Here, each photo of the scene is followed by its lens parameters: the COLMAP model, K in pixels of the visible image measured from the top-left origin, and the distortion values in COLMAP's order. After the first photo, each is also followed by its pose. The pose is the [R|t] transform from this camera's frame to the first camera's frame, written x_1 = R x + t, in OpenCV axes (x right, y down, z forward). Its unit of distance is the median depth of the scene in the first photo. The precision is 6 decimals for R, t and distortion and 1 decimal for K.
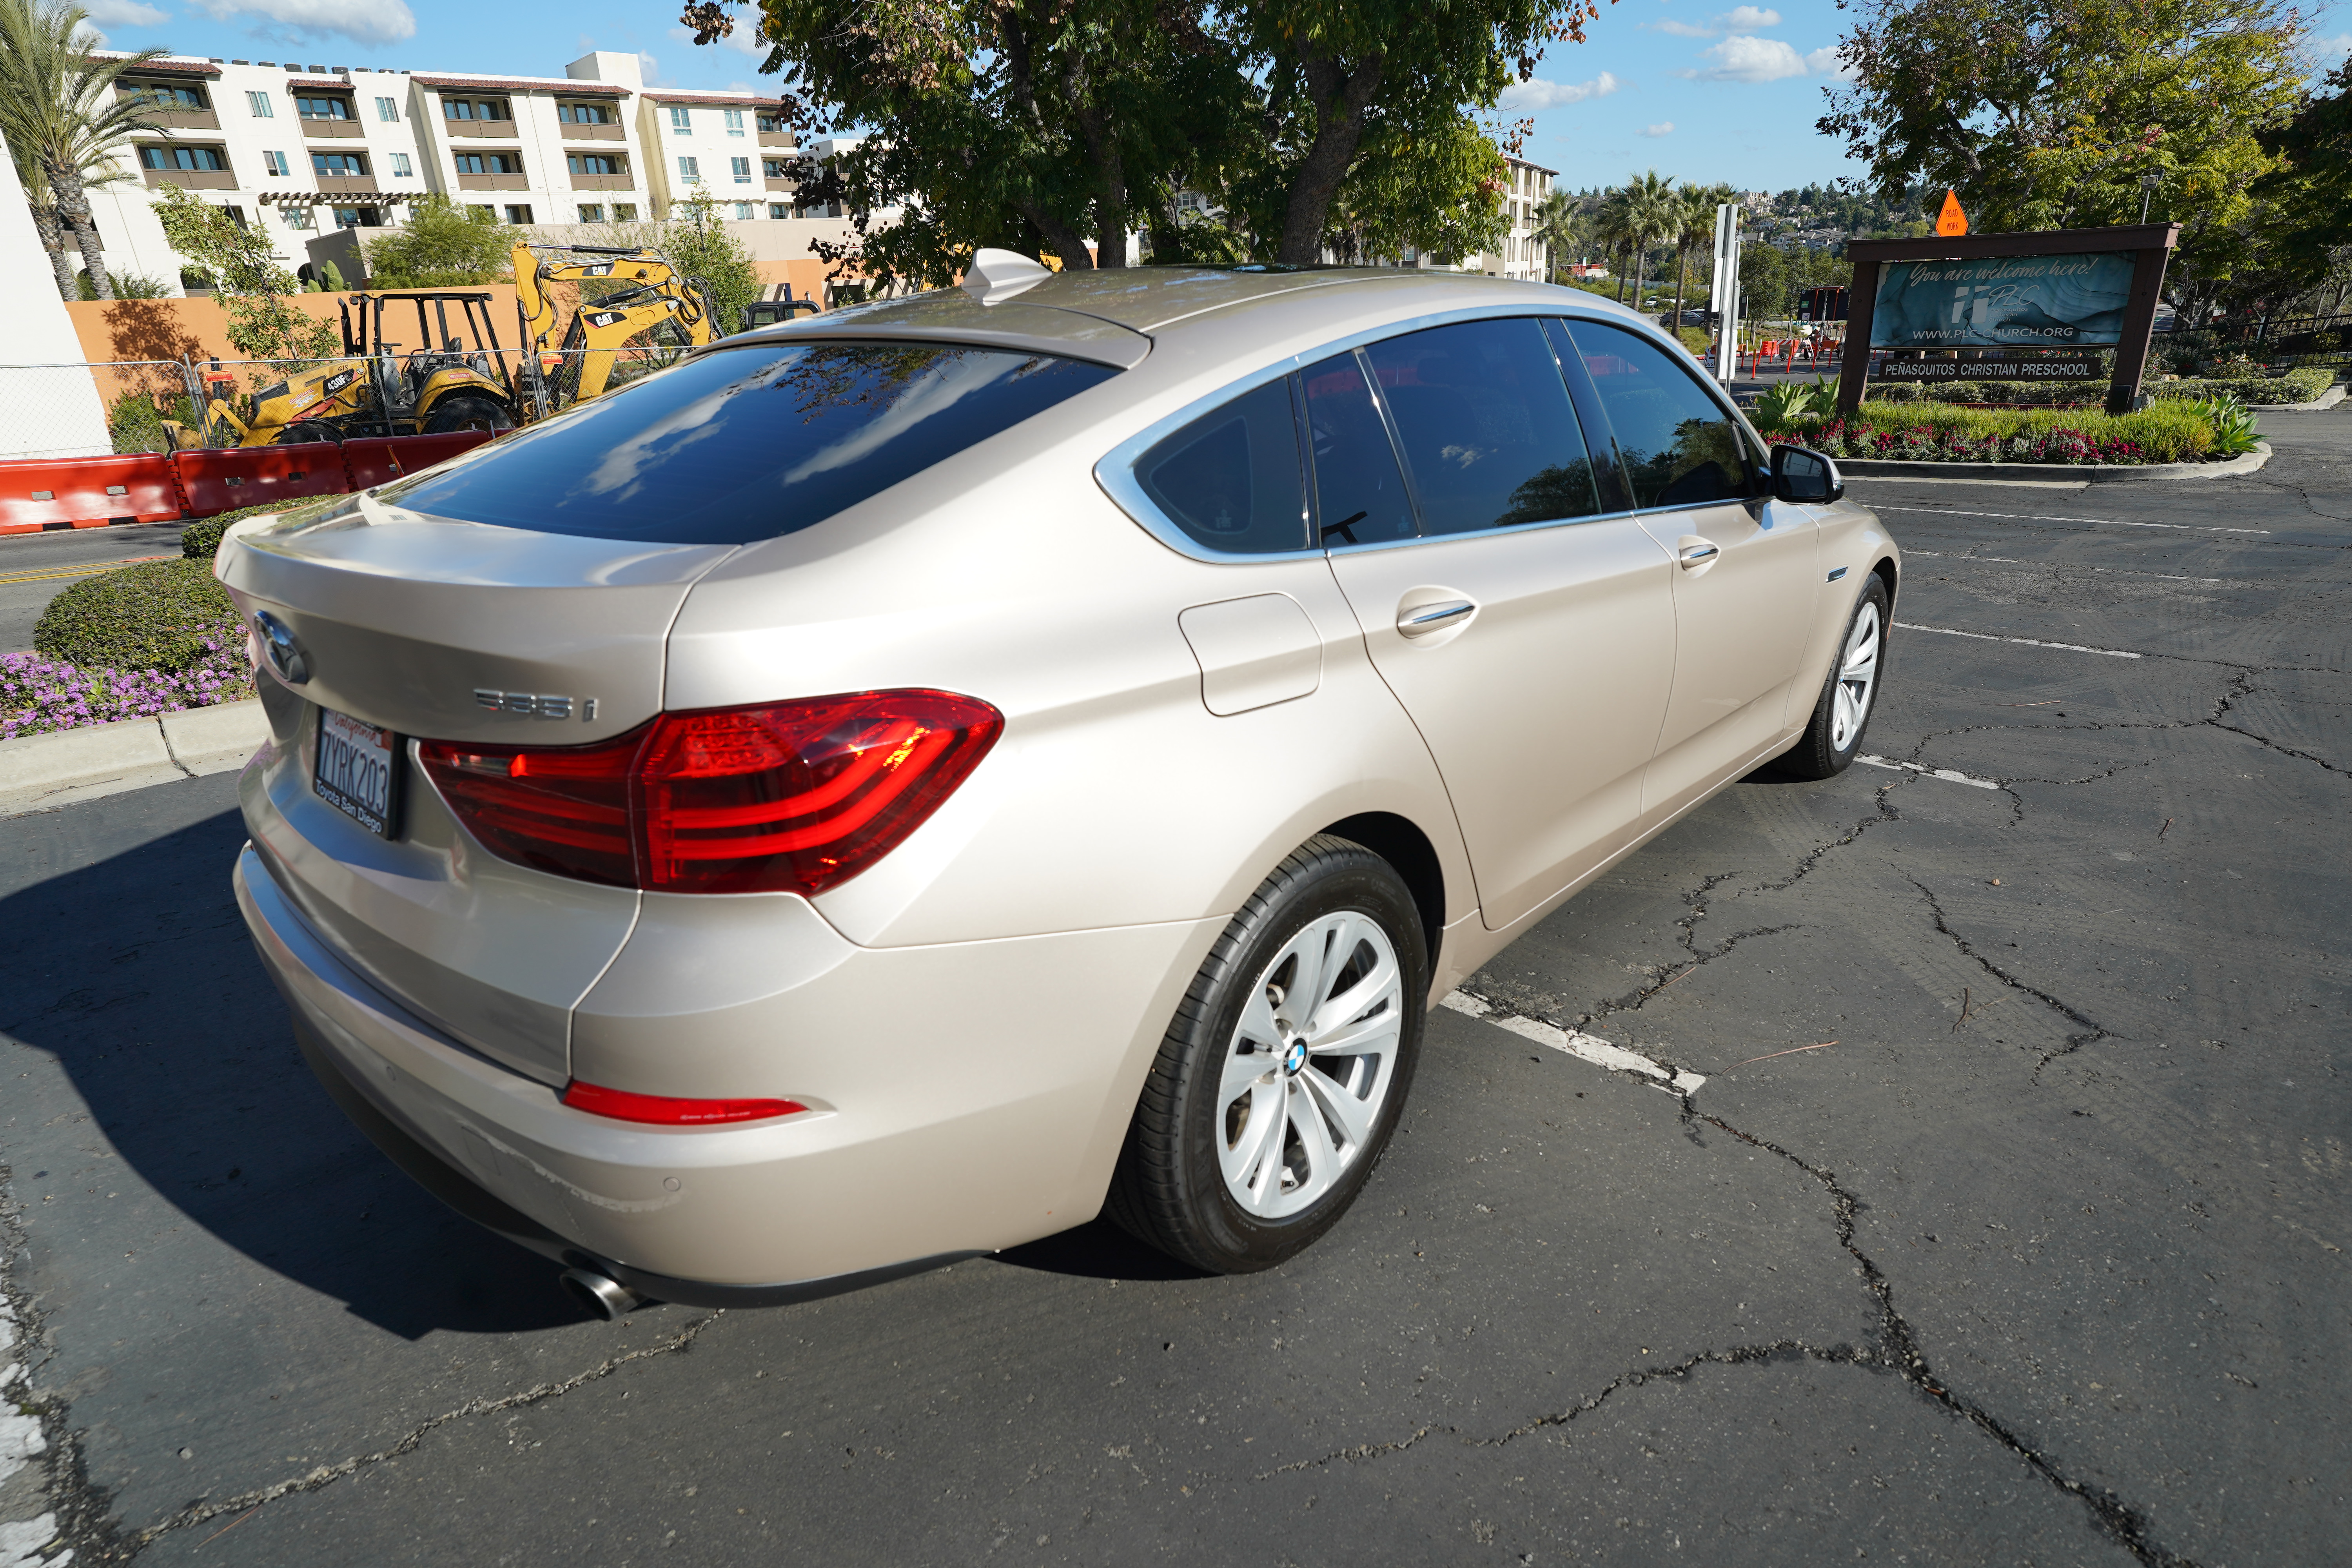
lens RADIAL K [[1376.4, 0, 1177.3], [0, 1376.4, 825.8], [0, 0, 1]] dist [-0.055115, 0.040698]
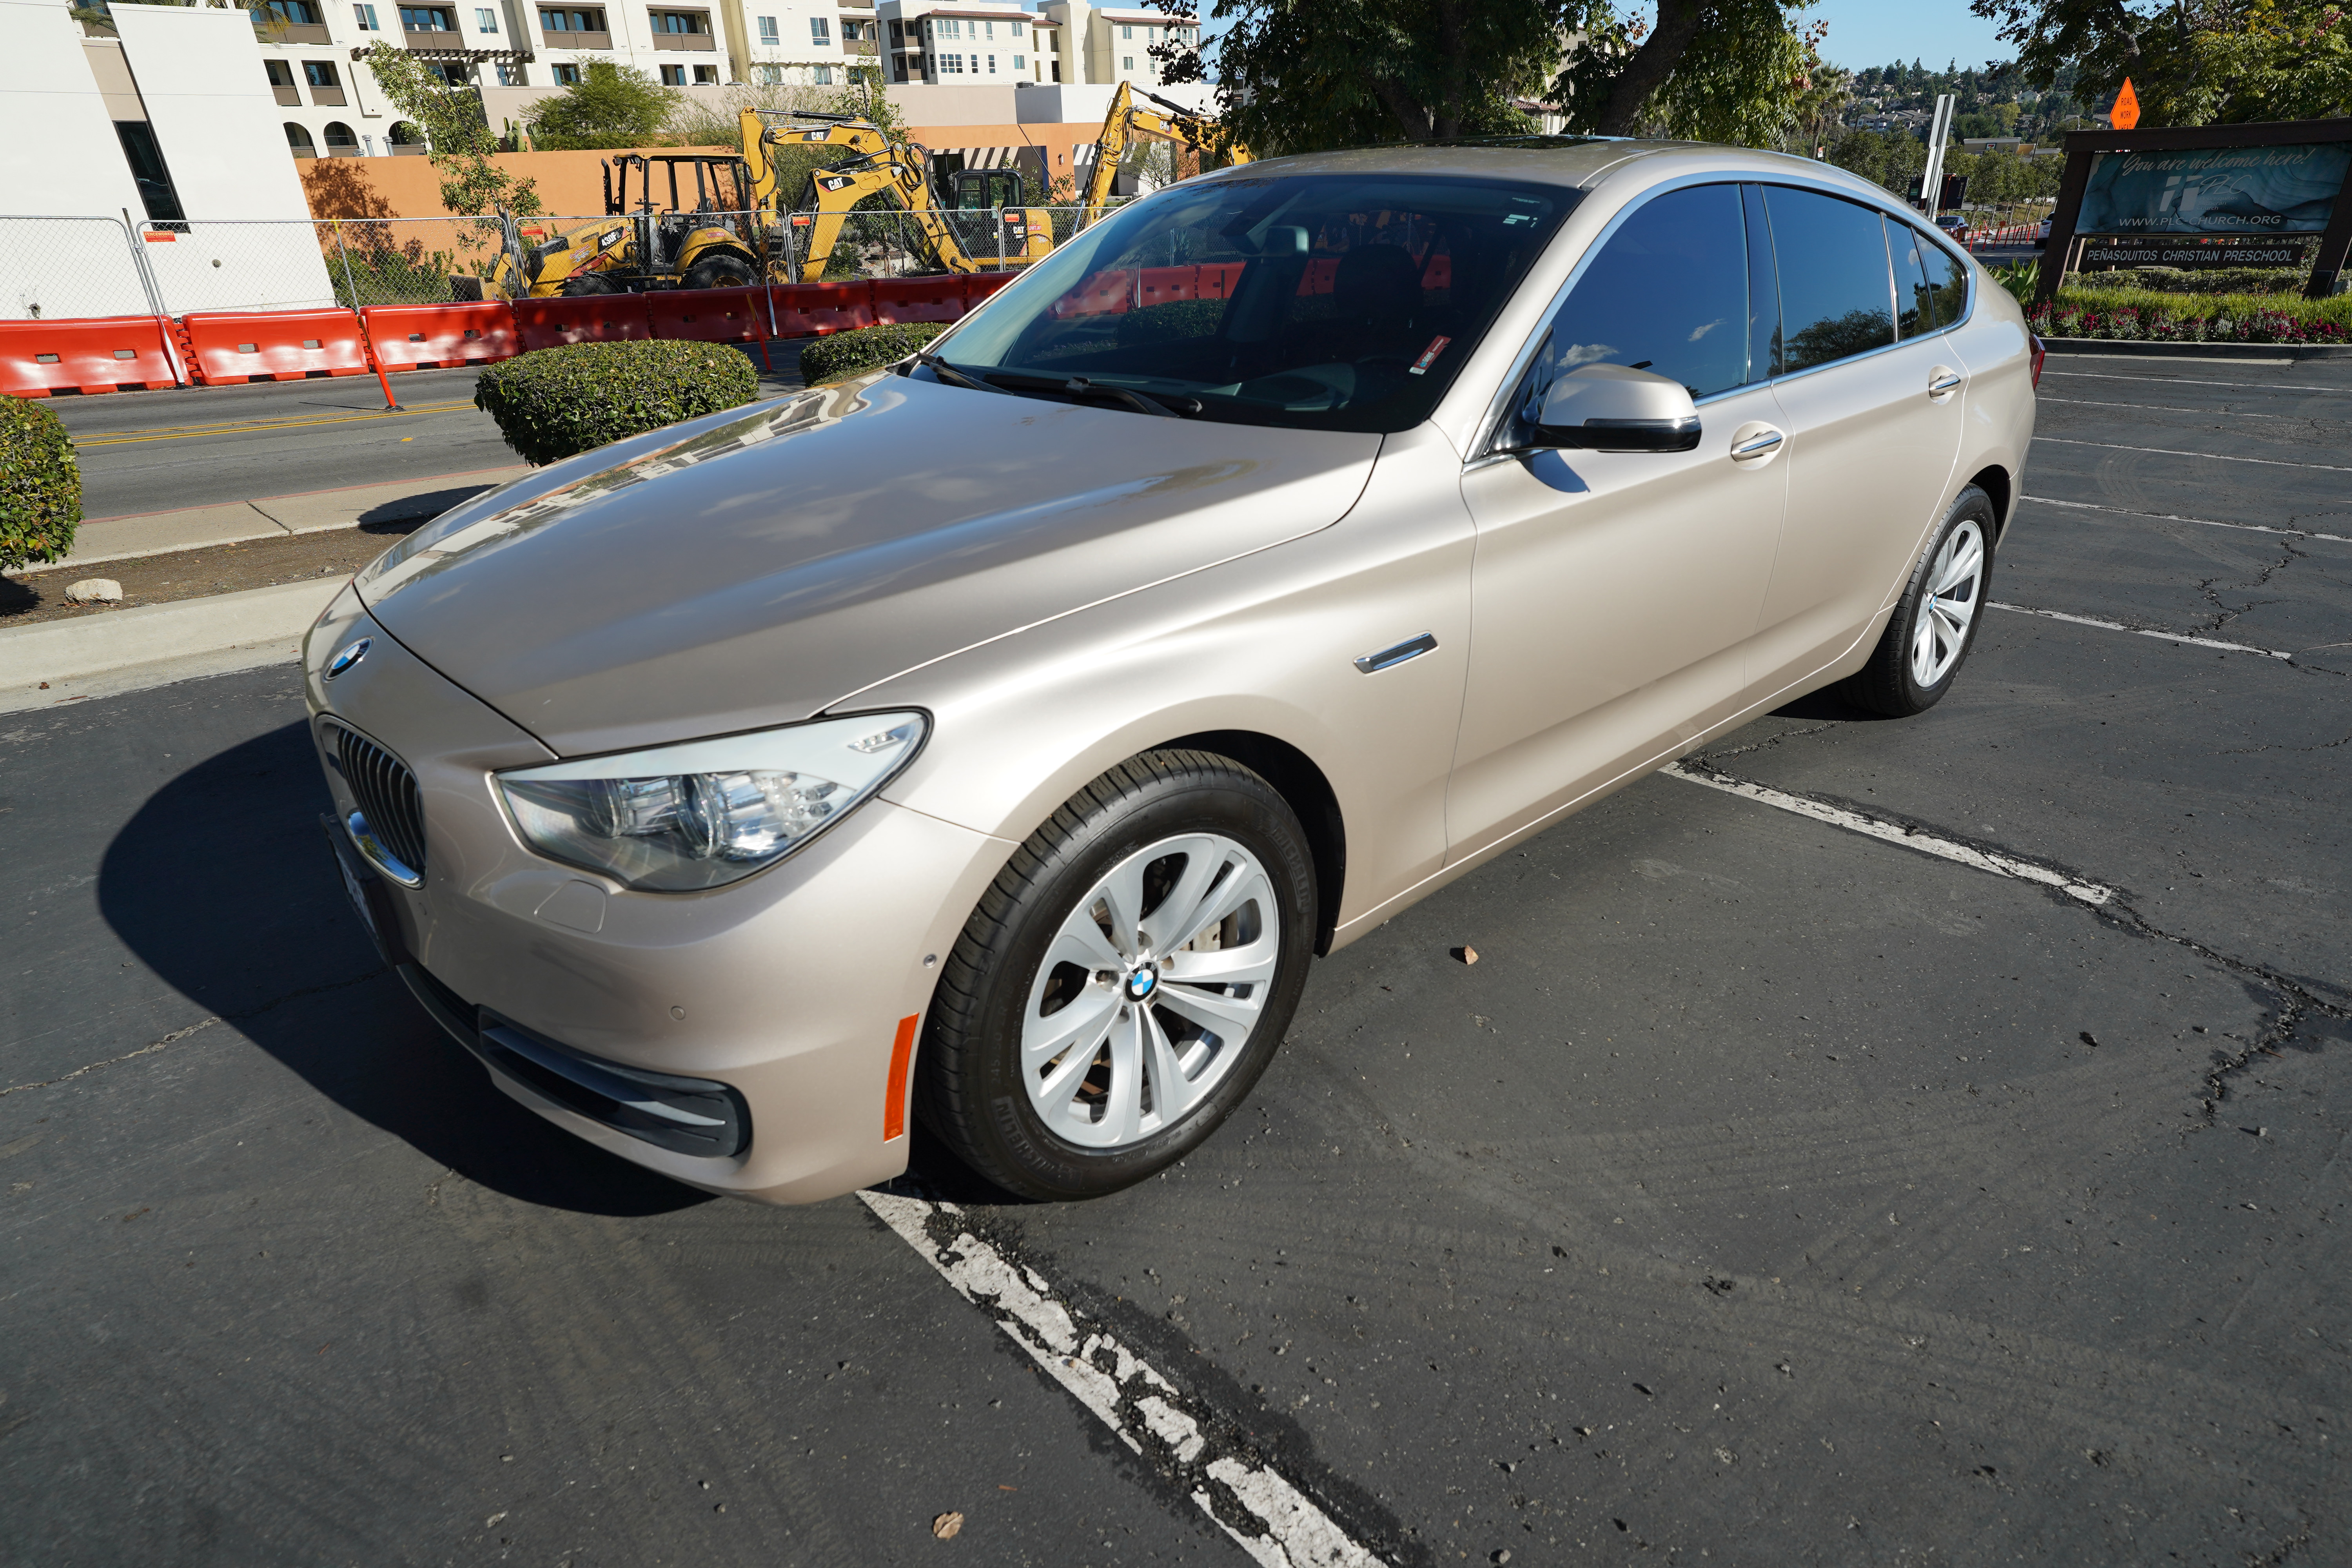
lens RADIAL K [[1376.4, 0, 1177.3], [0, 1376.4, 825.8], [0, 0, 1]] dist [-0.055115, 0.040698]
pose [[0.999371, 0.027908, -0.021865, -0.117458], [-0.026113, 0.996574, 0.078476, 0.036626], [0.023980, -0.077856, 0.996676, -0.090698]]
